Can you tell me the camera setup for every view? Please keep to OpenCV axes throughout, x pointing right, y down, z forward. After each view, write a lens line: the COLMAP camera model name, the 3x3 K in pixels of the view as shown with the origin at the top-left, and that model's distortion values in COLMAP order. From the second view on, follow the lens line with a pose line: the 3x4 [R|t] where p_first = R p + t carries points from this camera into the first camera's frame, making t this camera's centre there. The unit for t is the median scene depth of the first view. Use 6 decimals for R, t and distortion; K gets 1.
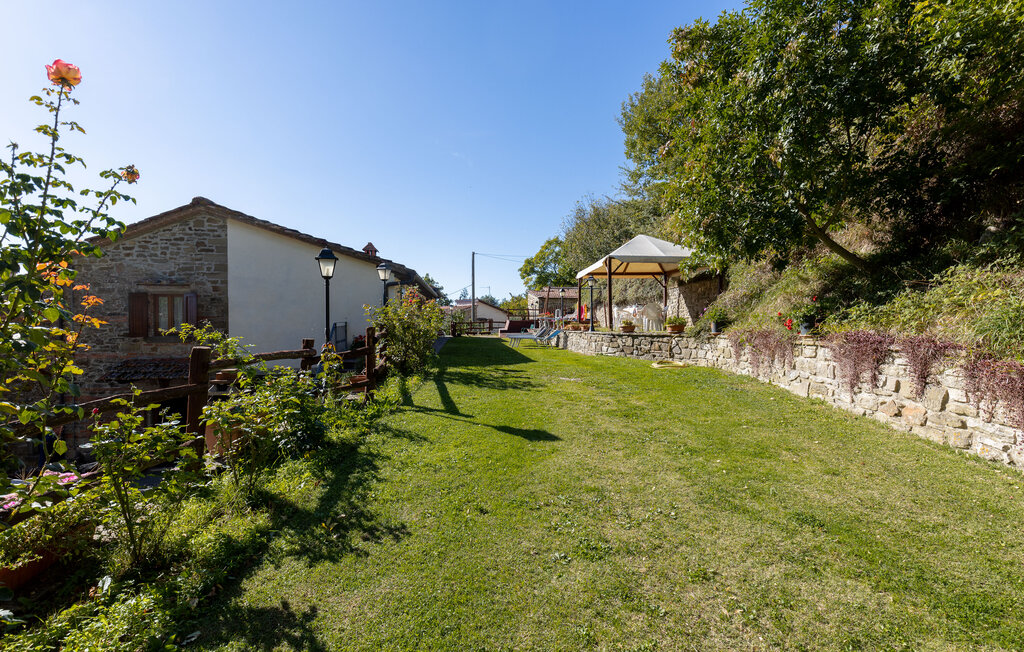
lens RADIAL K [[536.4, 0, 511.2], [0, 536.4, 324.1], [0, 0, 1]] dist [-0.000060, -0.000012]
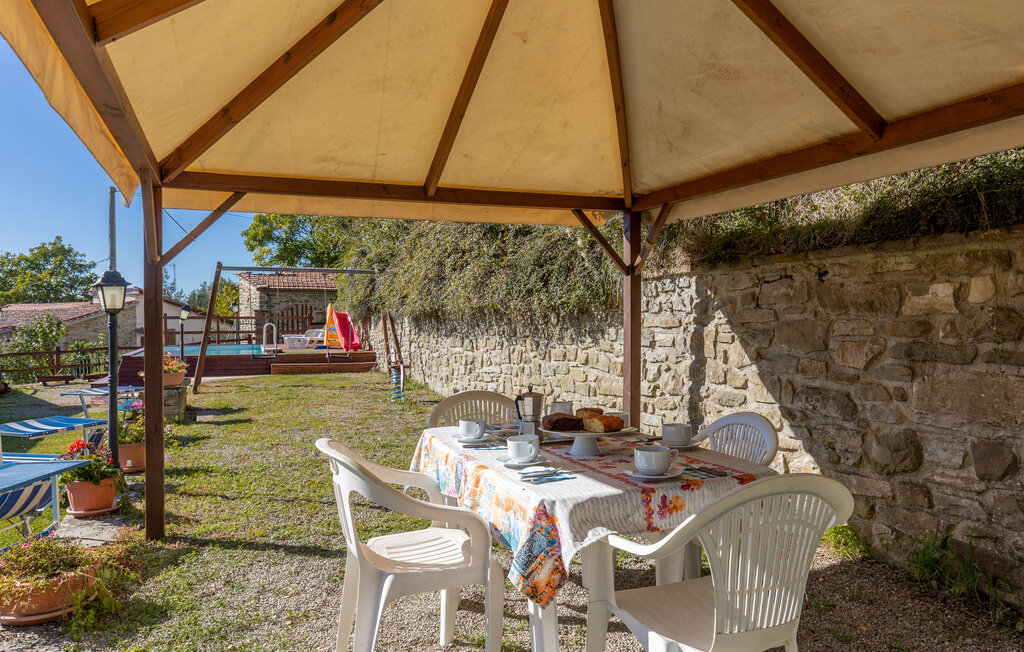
lens RADIAL K [[704.3, 0, 516.0], [0, 704.3, 323.1], [0, 0, 1]] dist [-0.012465, -0.002088]
pose [[0.950406, -0.006588, 0.310941, 0.055226], [0.004261, 0.999958, 0.008162, -0.017354], [-0.310982, -0.006432, 0.950394, 0.254443]]
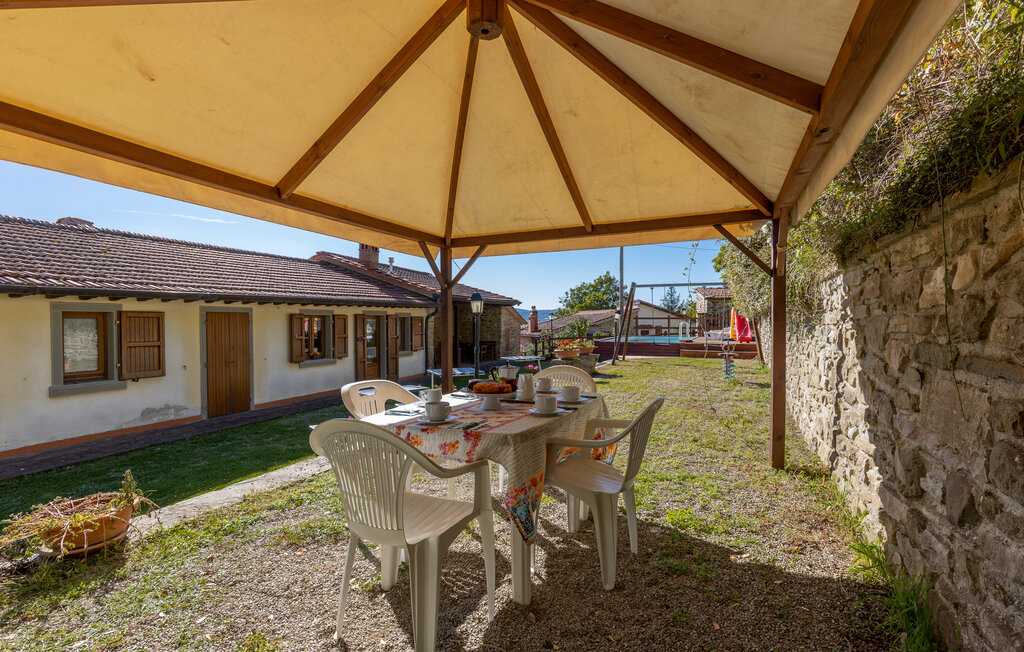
lens RADIAL K [[481.2, 0, 511.3], [0, 481.2, 322.9], [0, 0, 1]] dist [-0.003804, 0.000001]
pose [[0.881555, -0.003265, -0.472070, 0.086494], [0.006098, 0.999971, 0.004472, -0.016826], [0.472042, -0.006821, 0.881550, 0.256885]]
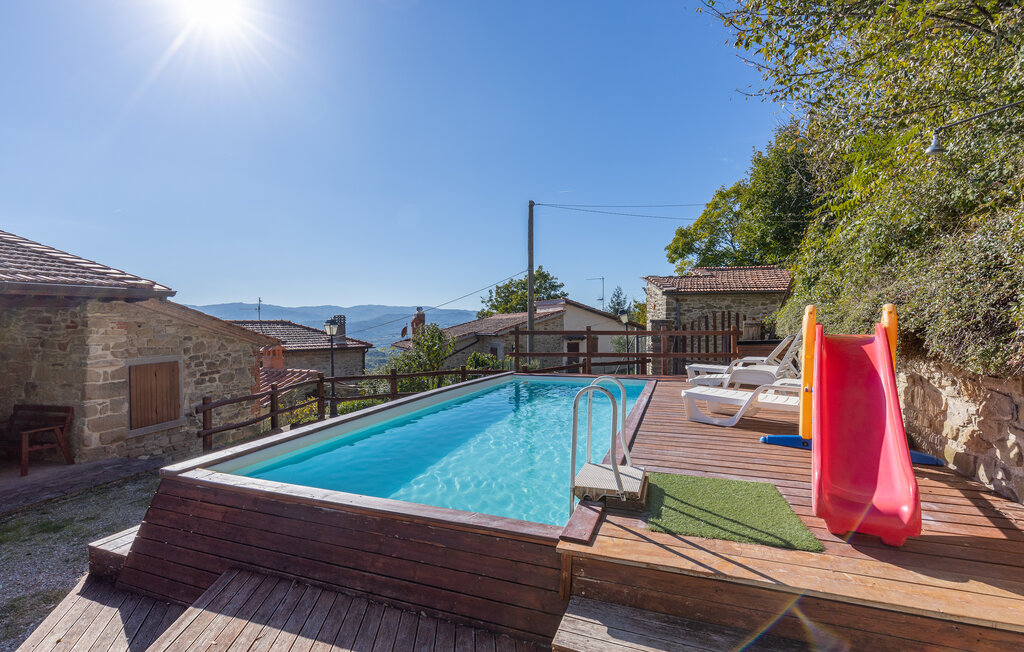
lens RADIAL K [[454.5, 0, 515.9], [0, 454.5, 319.8], [0, 0, 1]] dist [0.004094, 0.000168]
pose [[0.920040, 0.003705, -0.391807, 0.059674], [-0.006099, 0.999970, -0.004864, -0.020809], [0.391777, 0.006865, 0.920035, 0.489916]]
